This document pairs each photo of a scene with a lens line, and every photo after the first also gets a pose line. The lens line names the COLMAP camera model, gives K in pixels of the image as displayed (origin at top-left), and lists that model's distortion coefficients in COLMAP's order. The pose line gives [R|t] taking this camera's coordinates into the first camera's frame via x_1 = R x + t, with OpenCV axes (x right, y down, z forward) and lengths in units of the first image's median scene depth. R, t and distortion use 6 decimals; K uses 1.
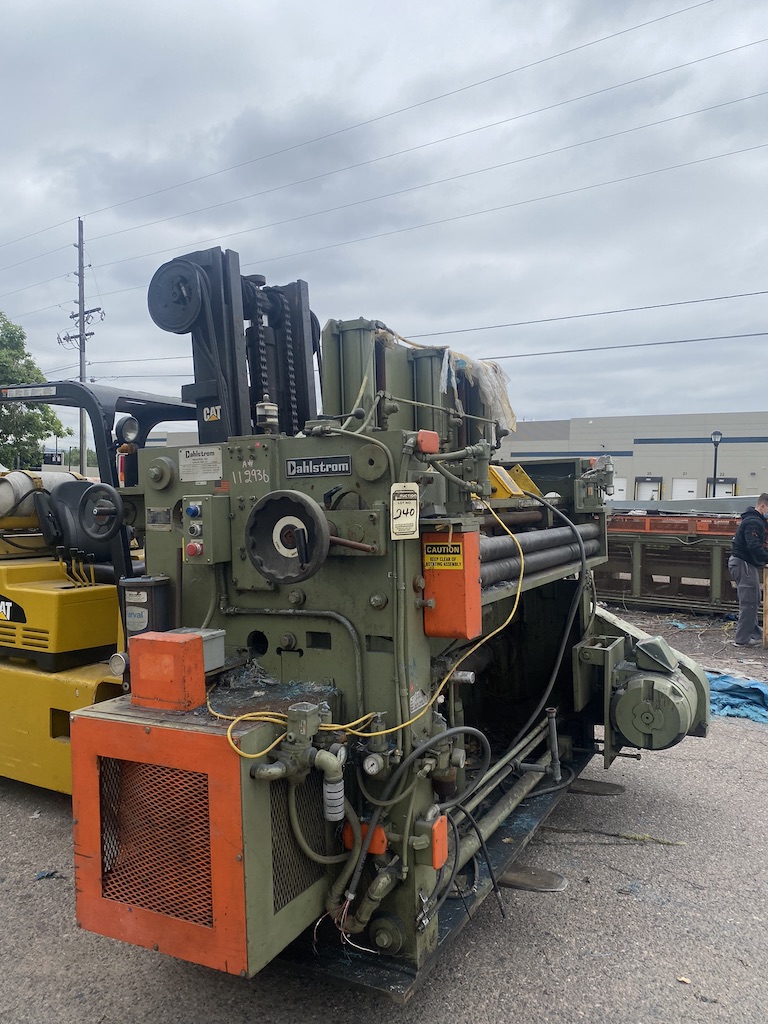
lens RADIAL K [[789.0, 0, 392.8], [0, 789.0, 515.9], [0, 0, 1]] dist [0.006256, -0.002939]
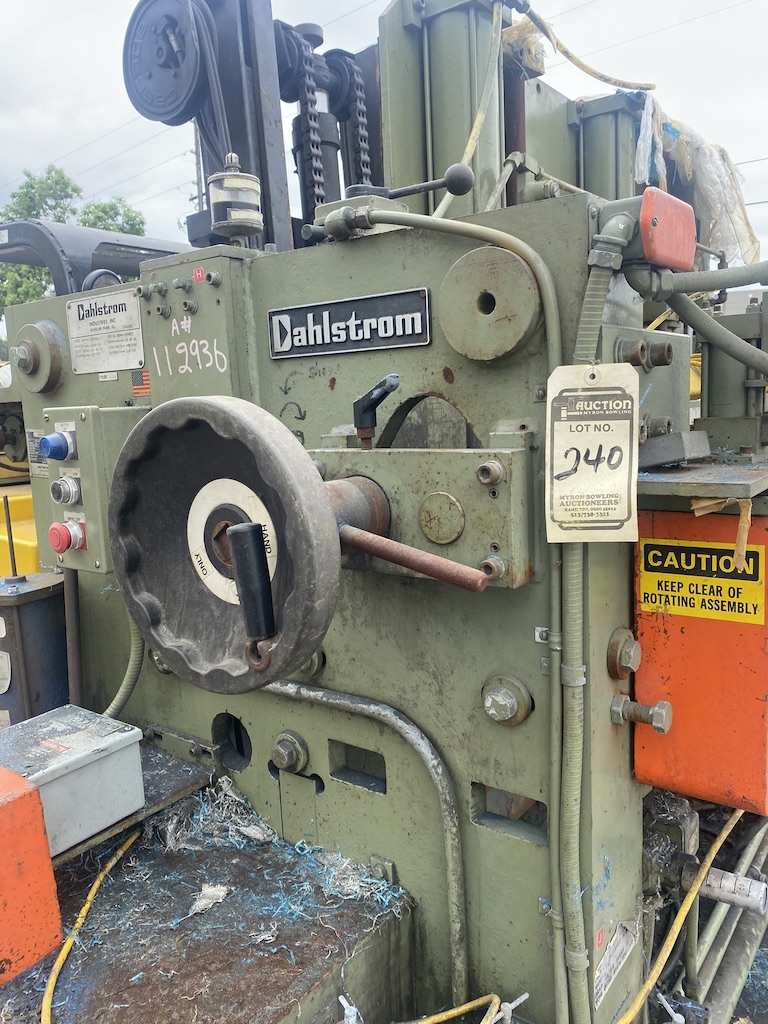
lens RADIAL K [[789.0, 0, 392.8], [0, 789.0, 515.9], [0, 0, 1]] dist [0.006256, -0.002939]
pose [[0.986645, 0.007913, -0.162695, -0.011225], [0.014745, 0.990380, 0.137586, -0.024966], [0.162218, -0.138147, 0.977037, 0.635096]]
